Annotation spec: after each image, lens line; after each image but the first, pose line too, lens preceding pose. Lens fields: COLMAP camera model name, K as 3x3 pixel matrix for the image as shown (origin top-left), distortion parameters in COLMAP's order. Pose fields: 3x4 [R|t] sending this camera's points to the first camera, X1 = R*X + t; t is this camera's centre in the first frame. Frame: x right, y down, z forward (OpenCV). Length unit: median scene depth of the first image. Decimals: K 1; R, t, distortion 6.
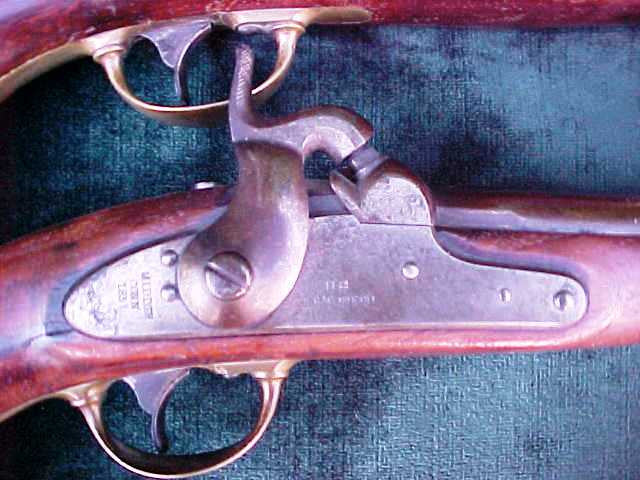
lens RADIAL K [[832.6, 0, 320.0], [0, 832.6, 240.0], [0, 0, 1]] dist [0.011275, 0.088811]
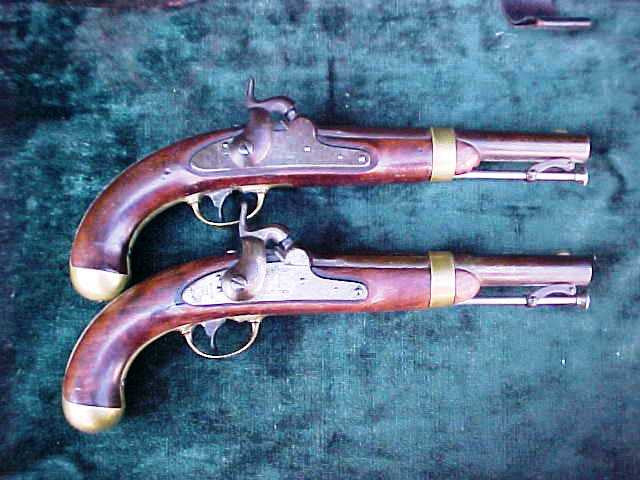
lens RADIAL K [[832.6, 0, 320.0], [0, 832.6, 240.0], [0, 0, 1]] dist [0.011275, 0.088811]
pose [[0.999722, -0.010672, -0.021020, 0.213357], [0.009692, 0.998884, -0.046219, 0.025559], [0.021490, 0.046003, 0.998710, -1.726936]]
